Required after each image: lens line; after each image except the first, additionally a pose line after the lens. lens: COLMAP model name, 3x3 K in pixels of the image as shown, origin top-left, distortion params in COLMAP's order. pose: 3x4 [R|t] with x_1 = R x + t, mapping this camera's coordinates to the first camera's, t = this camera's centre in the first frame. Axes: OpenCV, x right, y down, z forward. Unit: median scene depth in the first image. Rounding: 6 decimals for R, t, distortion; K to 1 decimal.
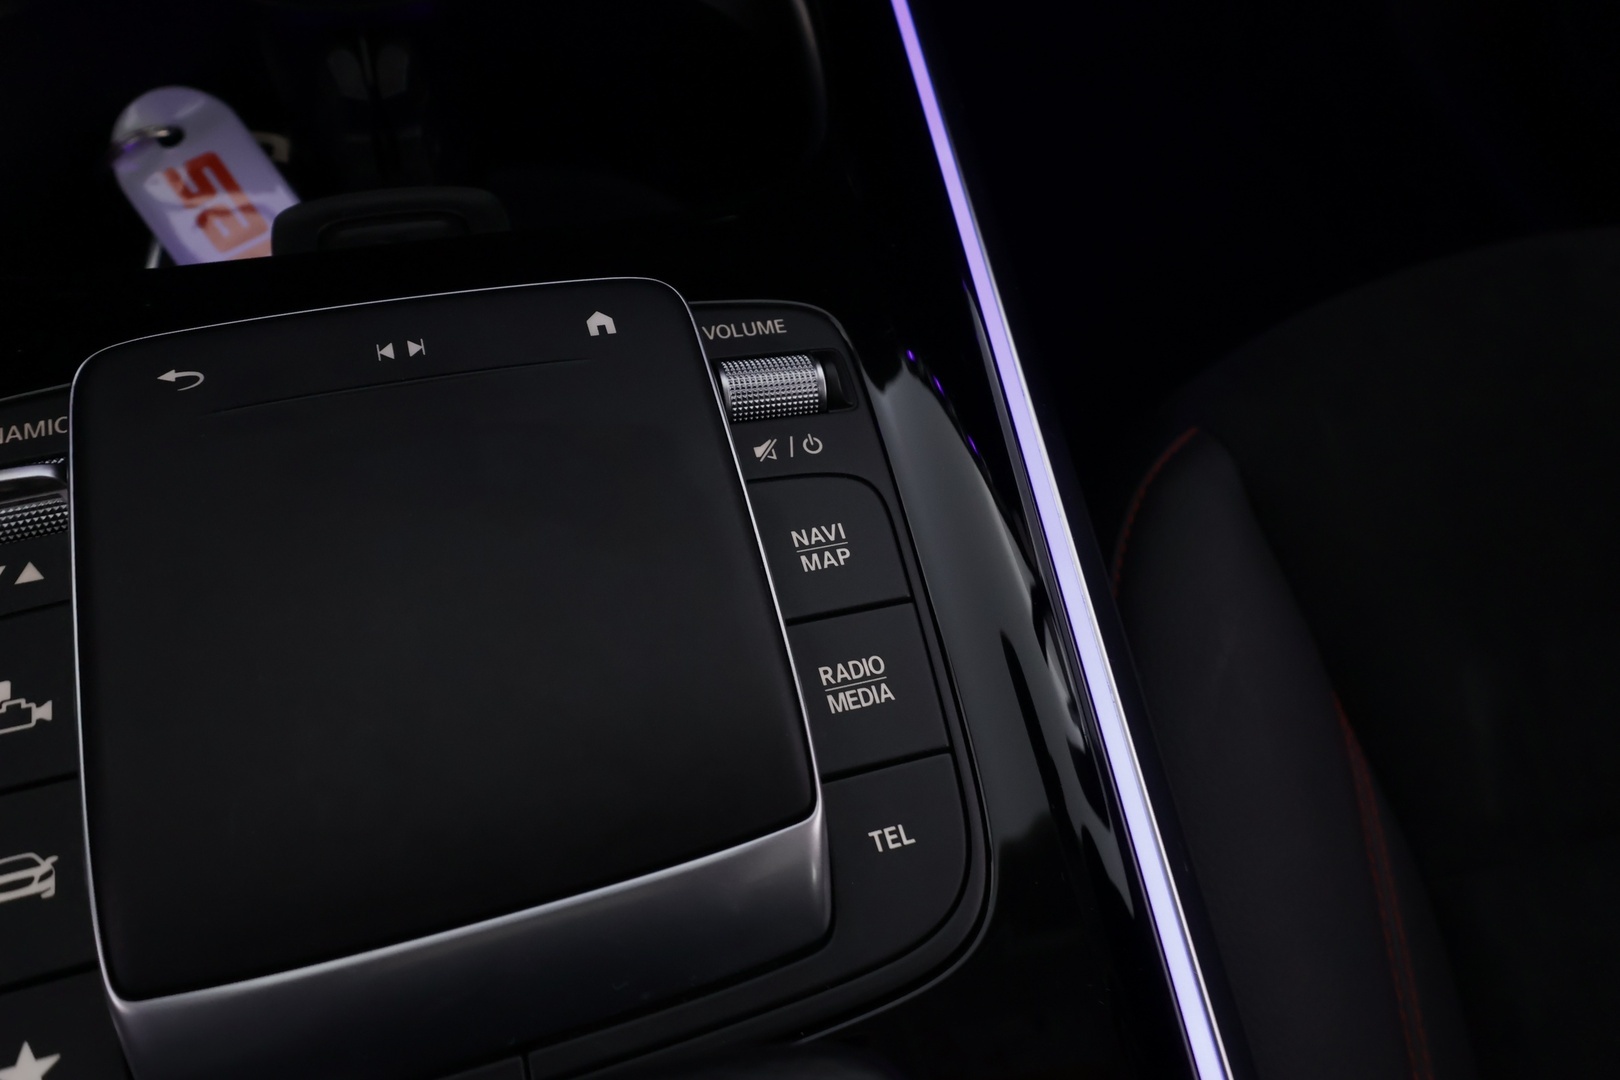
lens RADIAL K [[1155.3, 0, 810.0], [0, 1155.3, 540.0], [0, 0, 1]] dist [-0.000629, 0.008320]
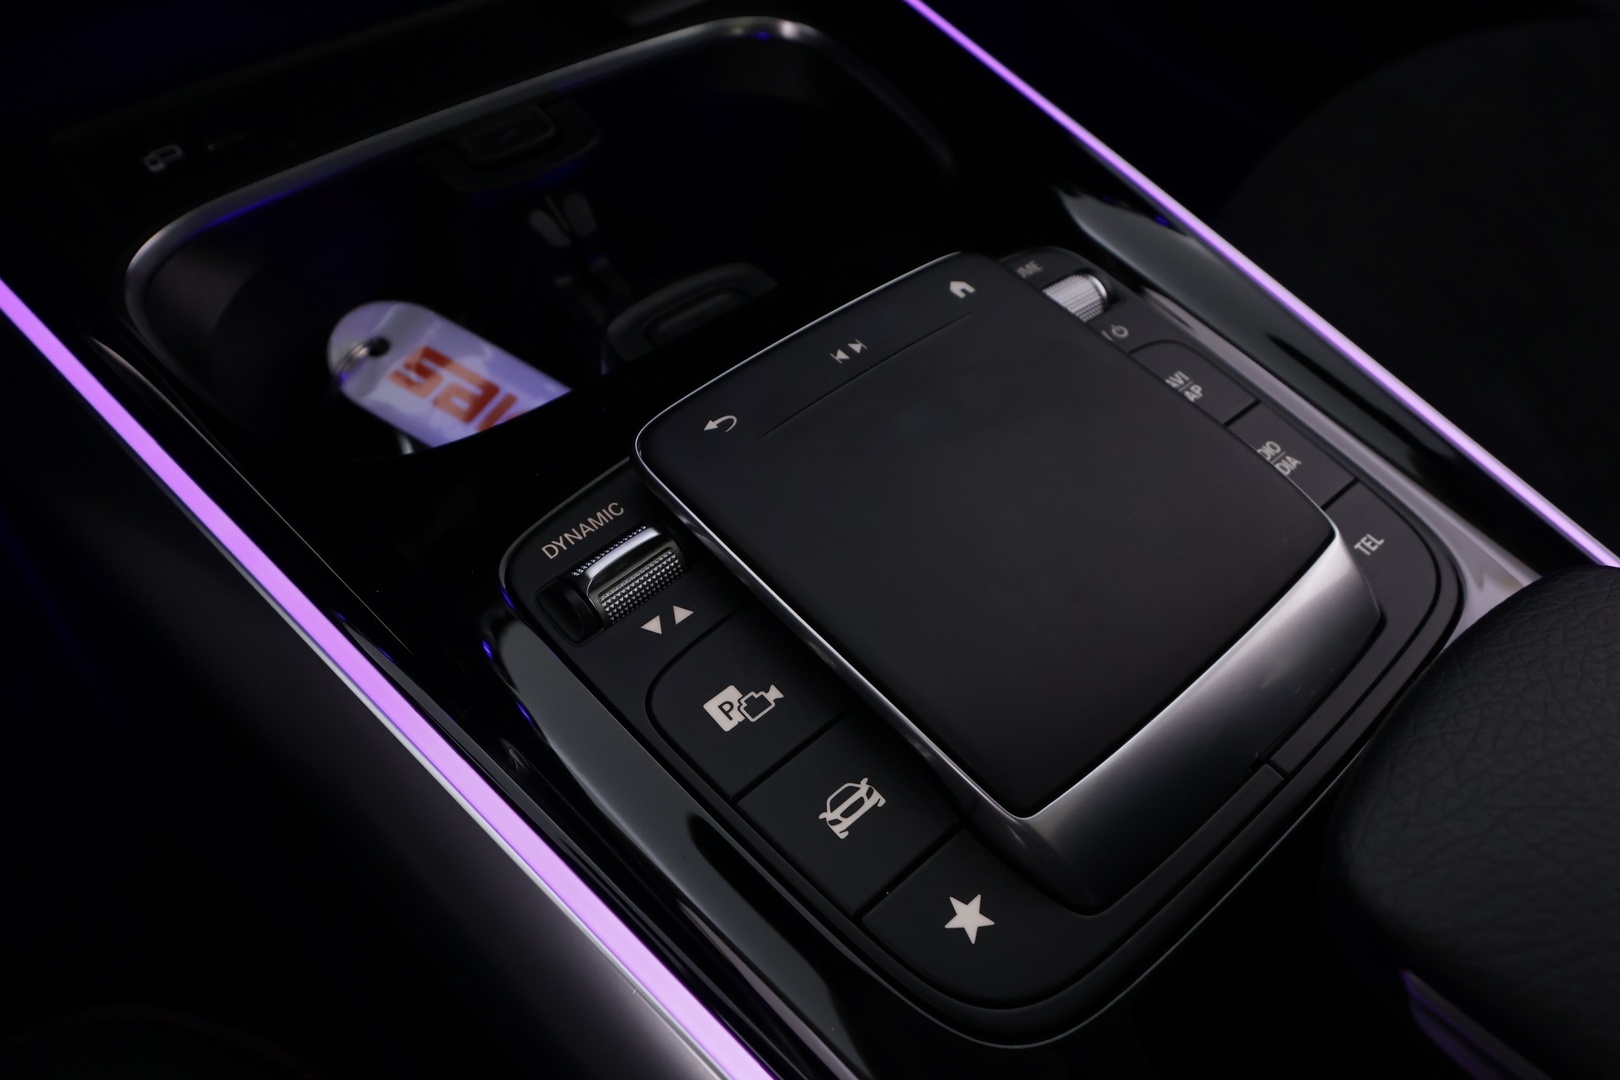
lens RADIAL K [[1155.3, 0, 810.0], [0, 1155.3, 540.0], [0, 0, 1]] dist [-0.000629, 0.008320]
pose [[0.907430, -0.377991, 0.183556, -0.615295], [0.395027, 0.916299, -0.065956, 0.075187], [-0.143261, 0.132360, 0.980794, -0.157312]]
